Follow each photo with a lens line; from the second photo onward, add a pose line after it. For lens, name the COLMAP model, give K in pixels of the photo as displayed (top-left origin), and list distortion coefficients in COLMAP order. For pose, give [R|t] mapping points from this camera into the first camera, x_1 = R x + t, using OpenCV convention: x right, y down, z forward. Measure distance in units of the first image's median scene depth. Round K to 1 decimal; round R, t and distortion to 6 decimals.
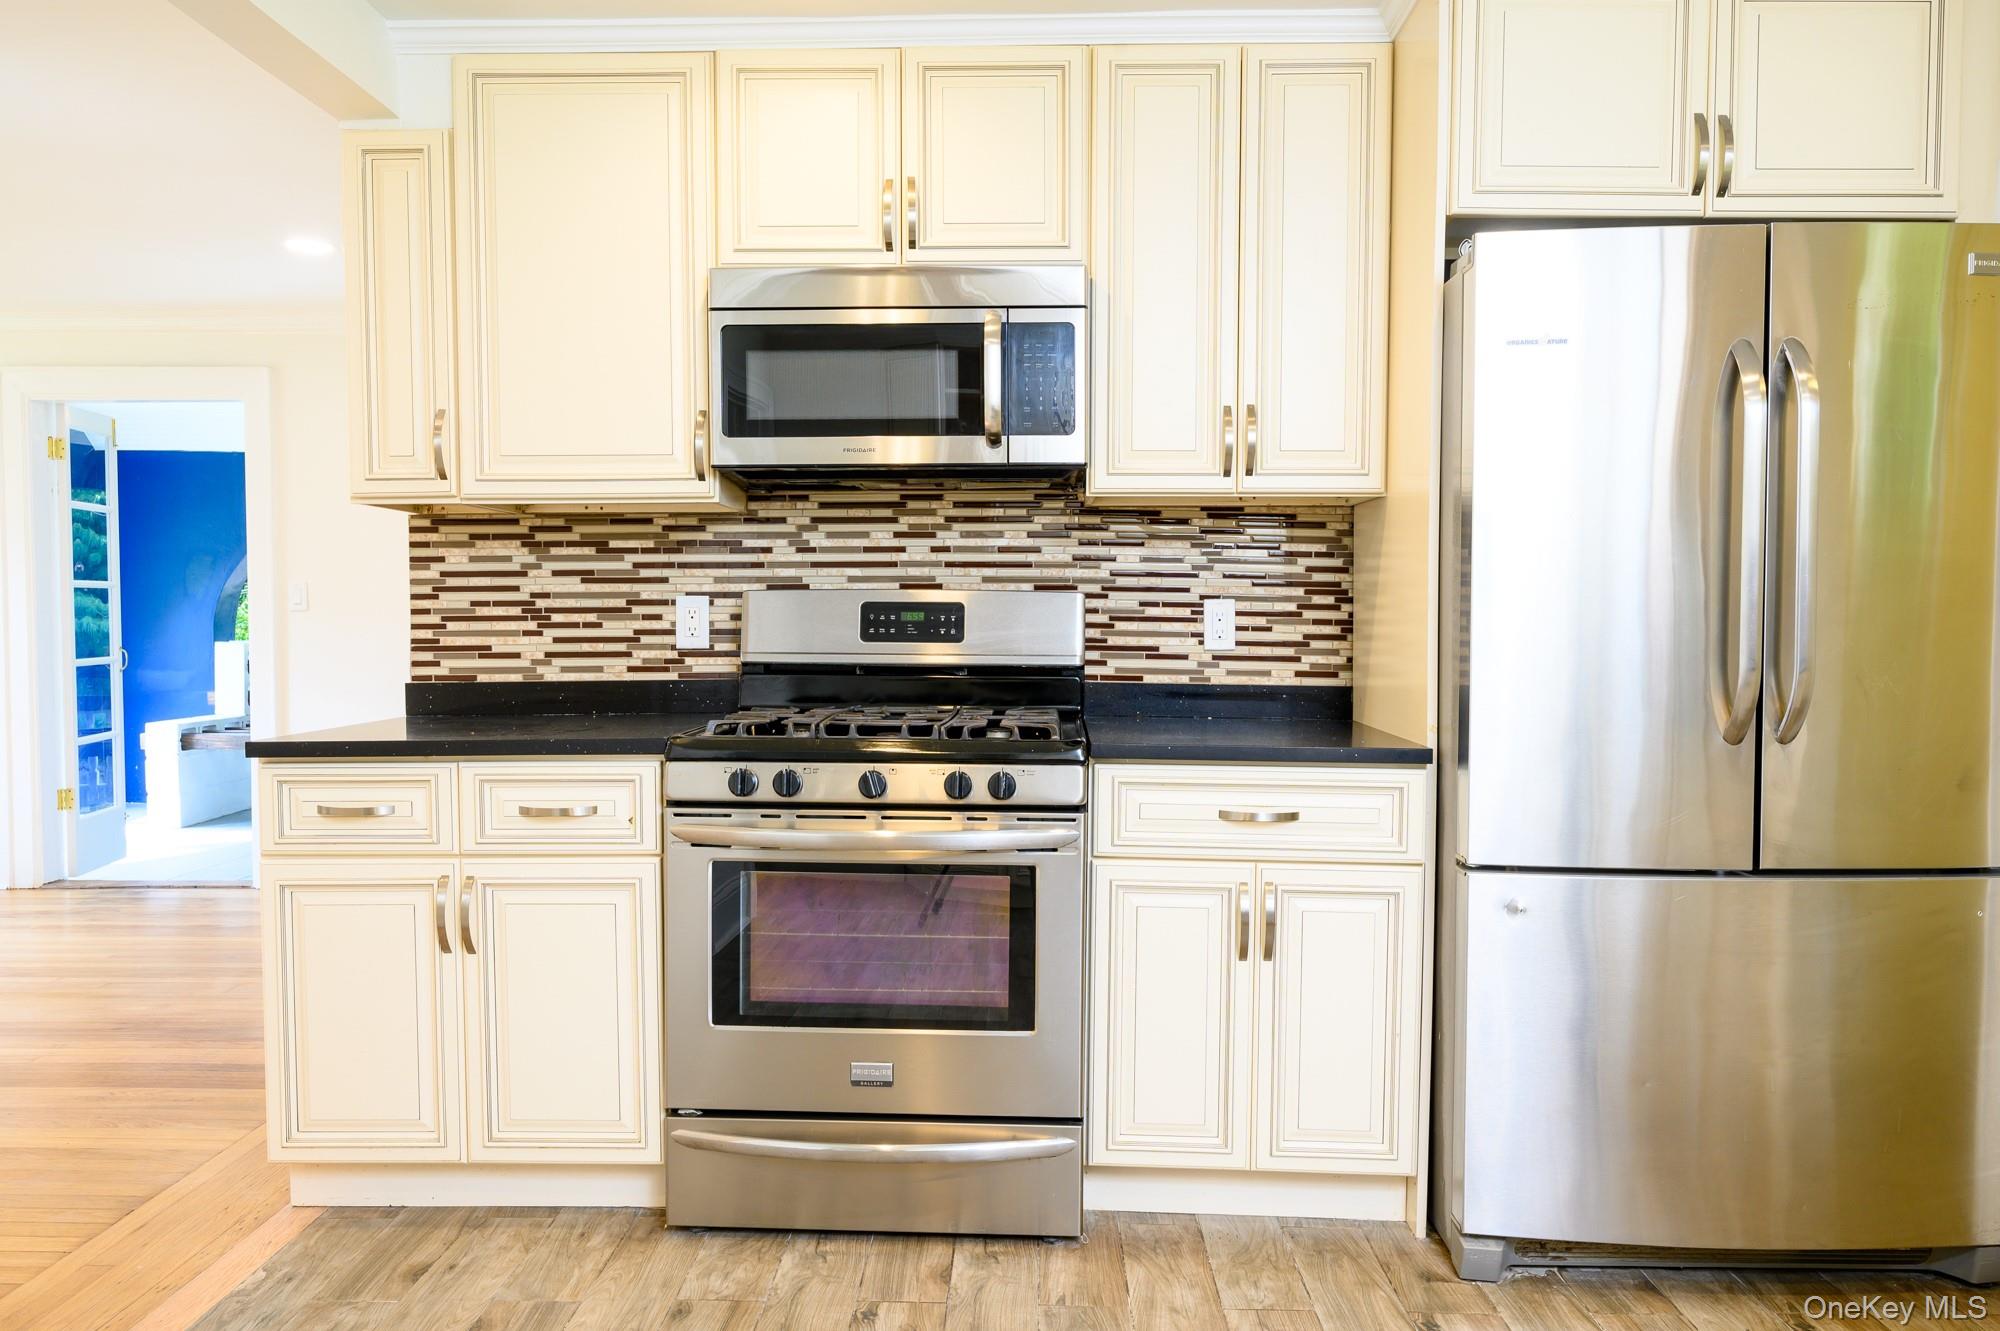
lens RADIAL K [[1337.5, 0, 1005.8], [0, 1337.5, 661.4], [0, 0, 1]] dist [0.003913, -0.002537]
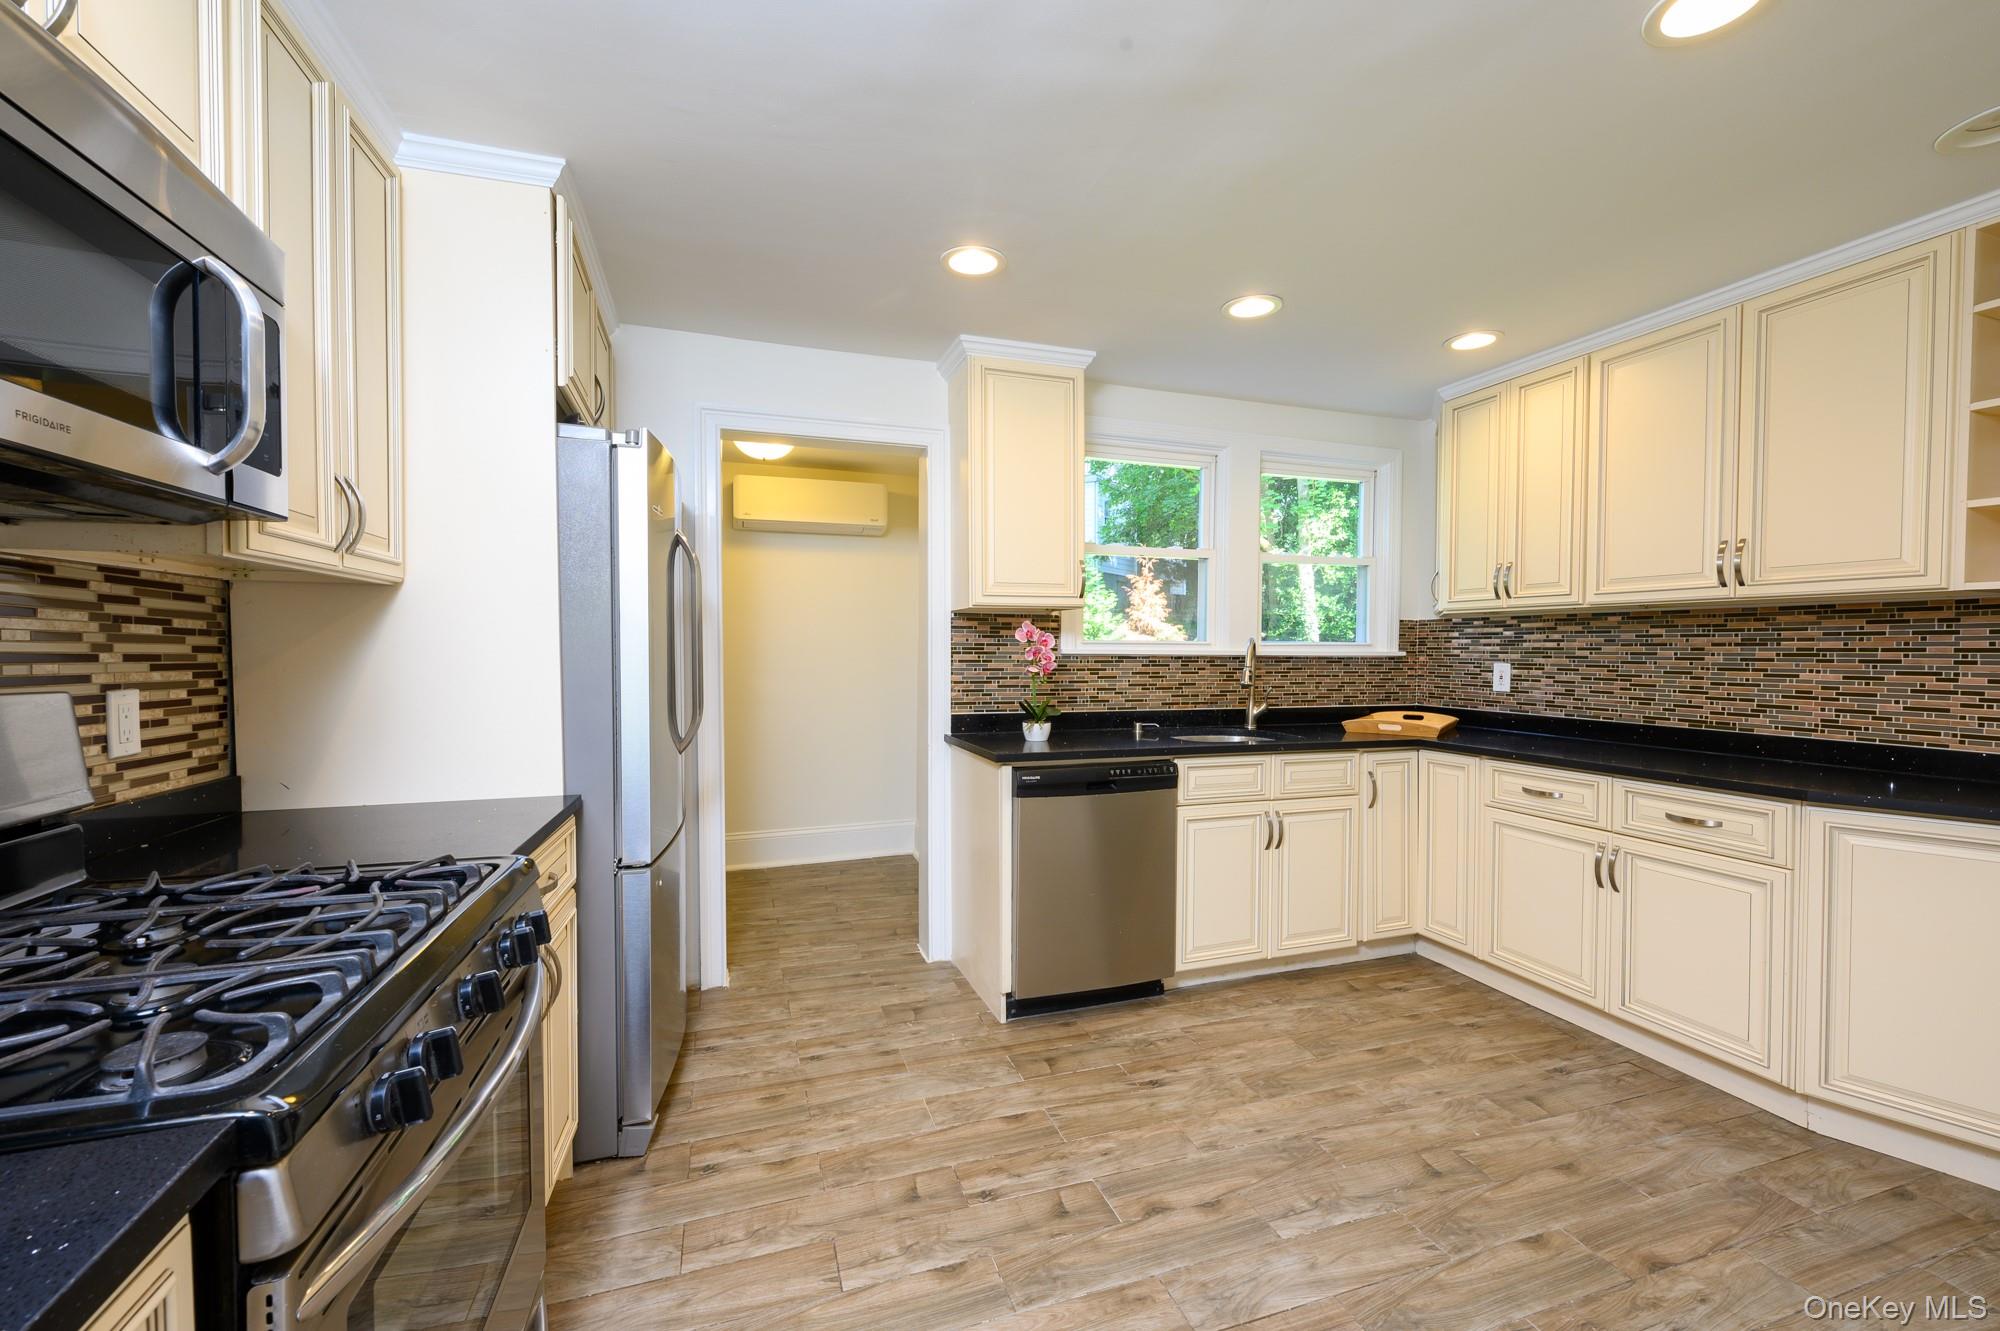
lens RADIAL K [[796.9, 0, 1003.0], [0, 796.9, 665.6], [0, 0, 1]] dist [-0.001153, -0.000171]
pose [[-0.332489, -0.028227, 0.942685, -0.432488], [0.034268, 0.998530, 0.041985, -0.061958], [-0.942484, 0.046263, -0.331033, 0.678863]]
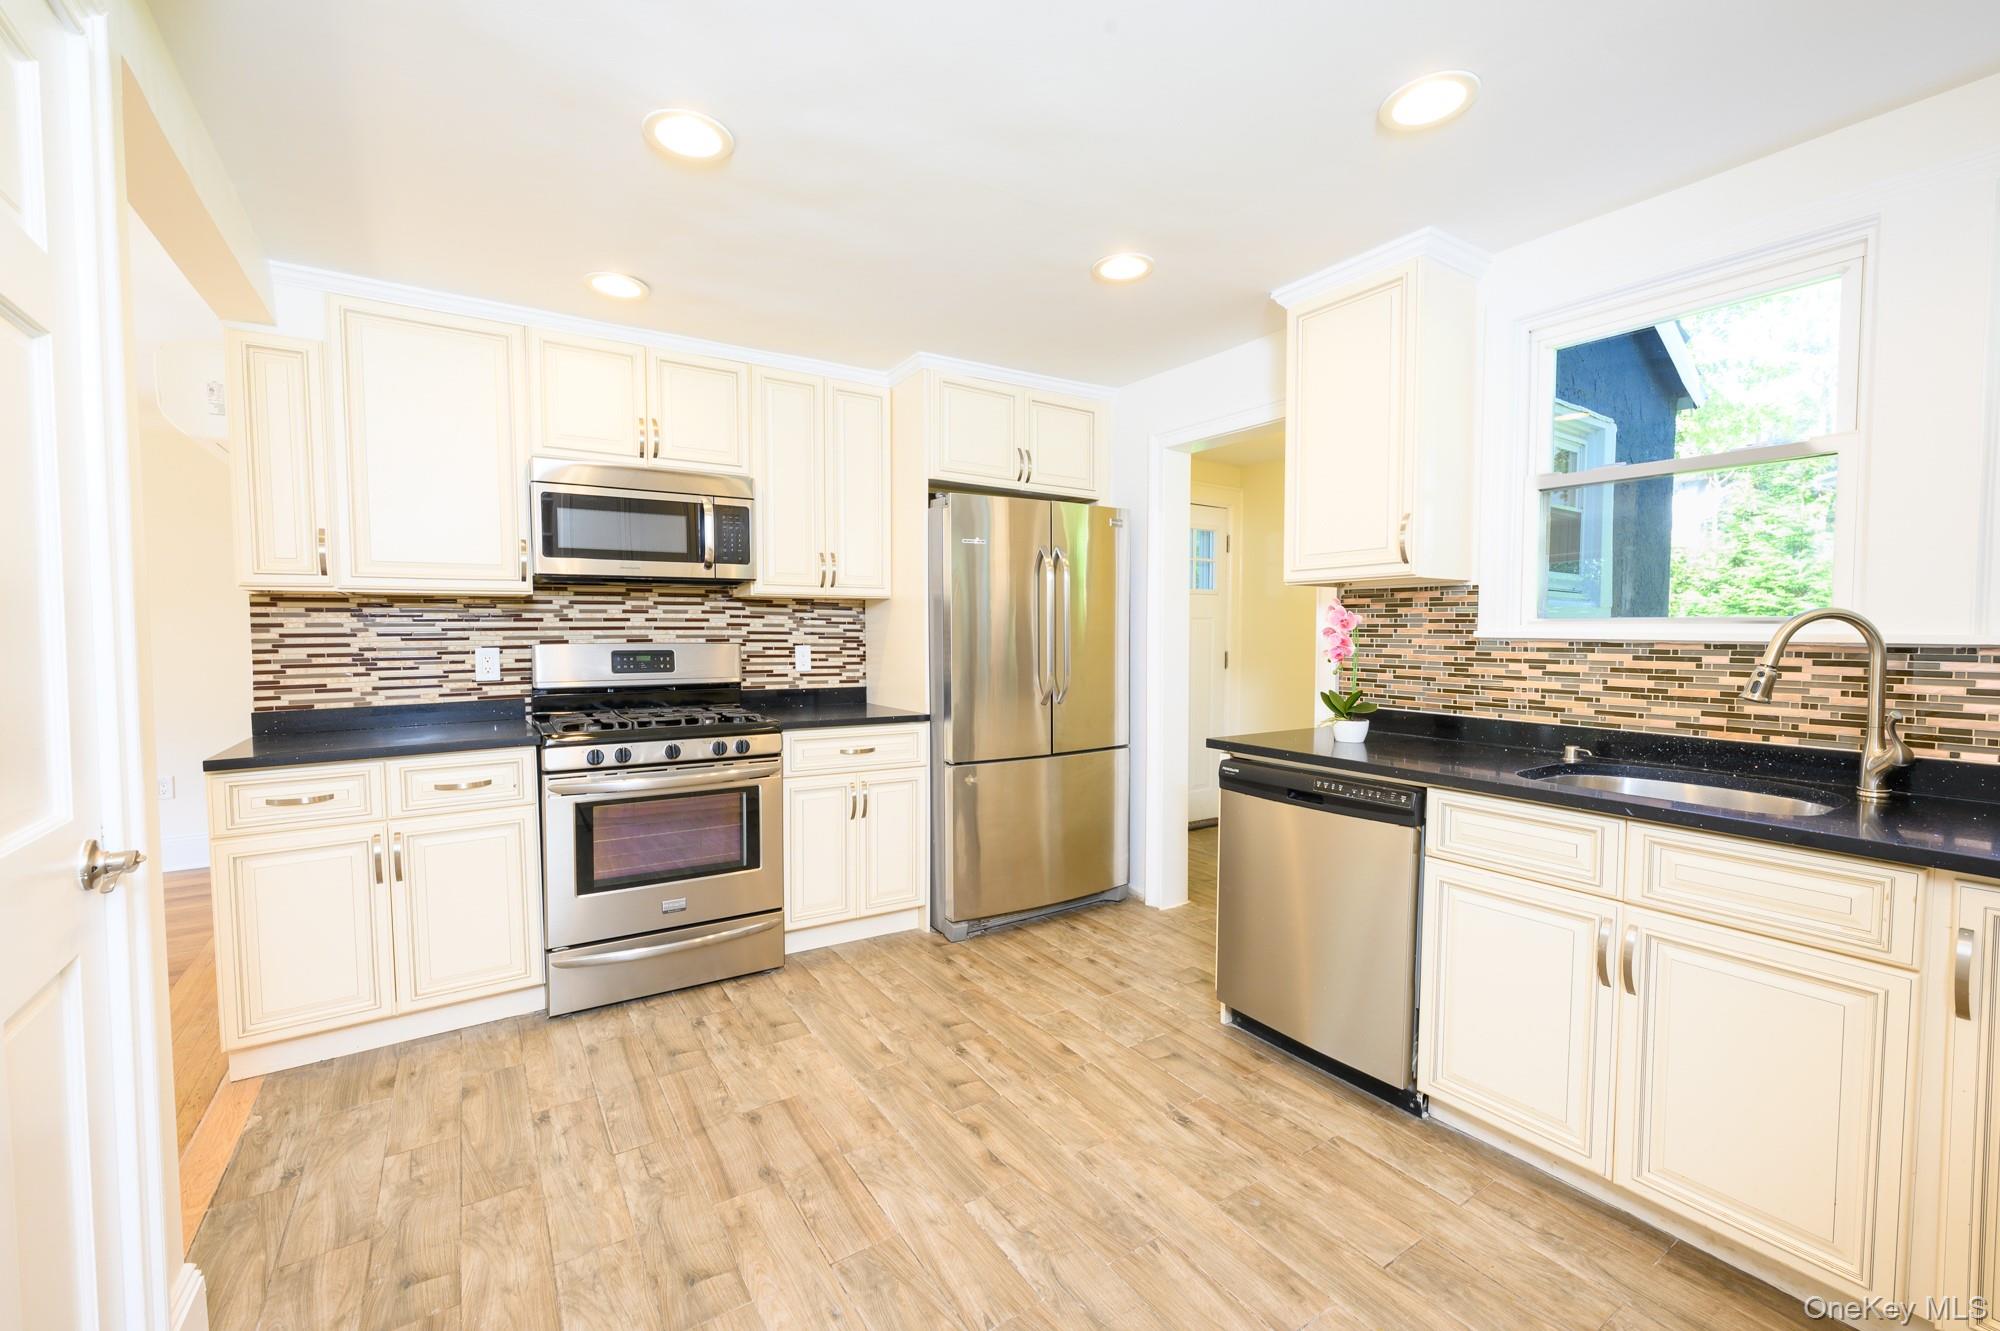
lens RADIAL K [[815.3, 0, 1003.4], [0, 815.3, 666.7], [0, 0, 1]] dist [-0.000787, 0.000047]
pose [[0.822731, -0.028854, 0.567698, -0.282123], [0.025849, 0.999577, 0.013342, -0.023708], [-0.567843, 0.003698, 0.823129, -0.160749]]
